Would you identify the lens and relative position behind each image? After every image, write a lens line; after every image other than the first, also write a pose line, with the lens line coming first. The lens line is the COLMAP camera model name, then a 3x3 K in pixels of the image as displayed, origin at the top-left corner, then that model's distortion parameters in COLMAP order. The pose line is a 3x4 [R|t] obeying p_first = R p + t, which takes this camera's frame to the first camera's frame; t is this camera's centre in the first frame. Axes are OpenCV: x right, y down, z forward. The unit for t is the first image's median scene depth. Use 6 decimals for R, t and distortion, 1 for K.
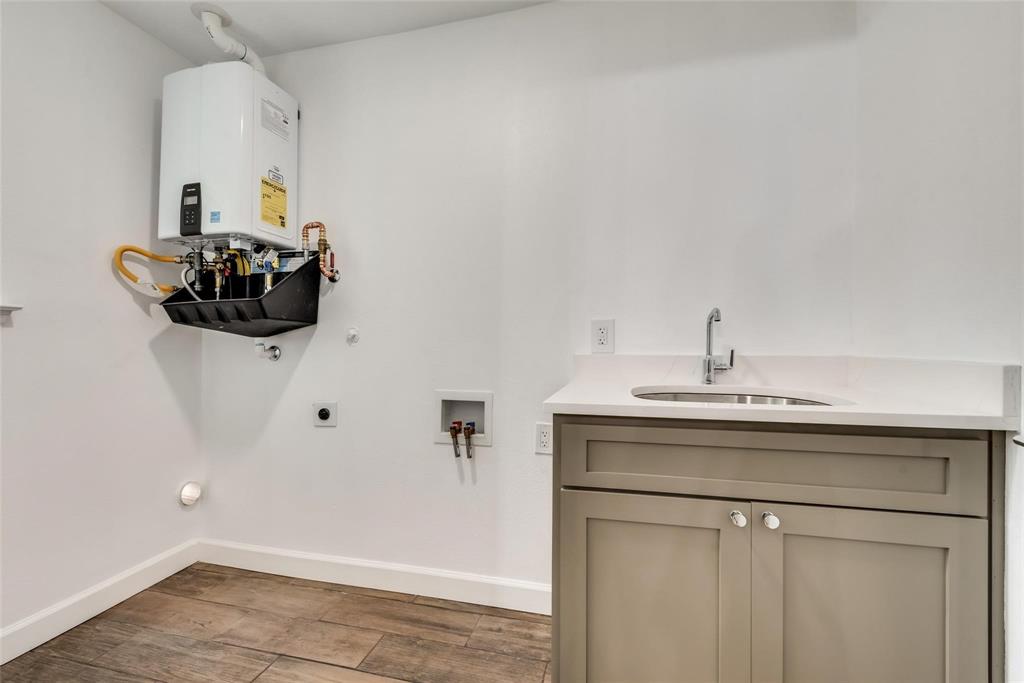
lens RADIAL K [[406.1, 0, 512.2], [0, 406.1, 356.1], [0, 0, 1]] dist [0.002275, -0.000080]
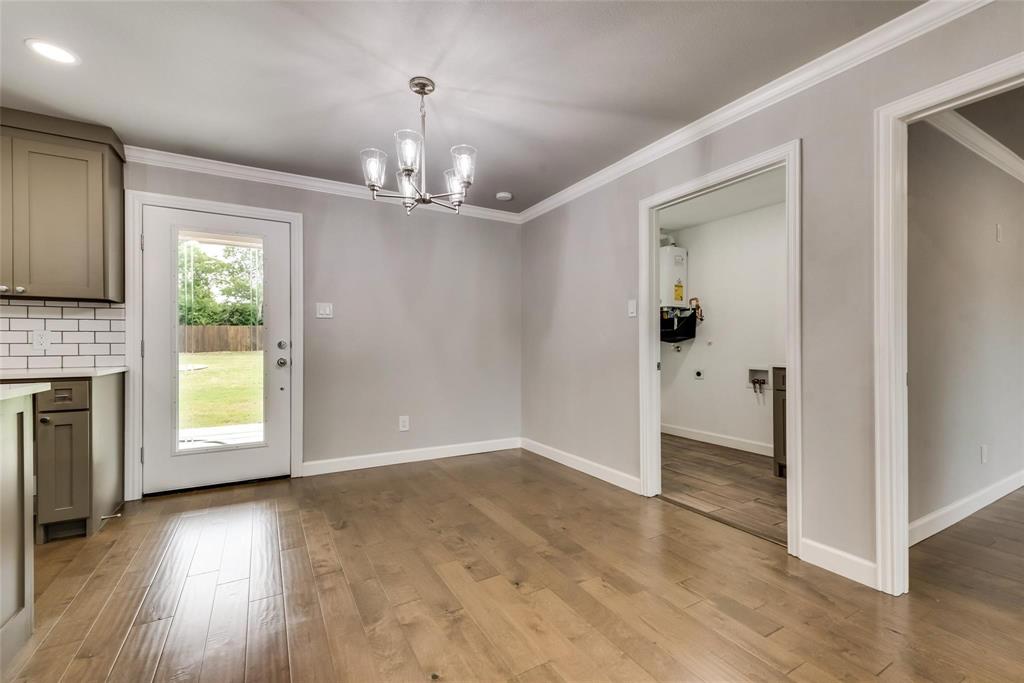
lens RADIAL K [[429.9, 0, 512.0], [0, 429.9, 341.5], [0, 0, 1]] dist [0.008051, -0.000154]
pose [[0.695756, -0.009726, -0.718212, 0.655966], [0.008412, 0.999950, -0.005393, -0.050582], [0.718229, -0.002289, 0.695804, -1.699961]]
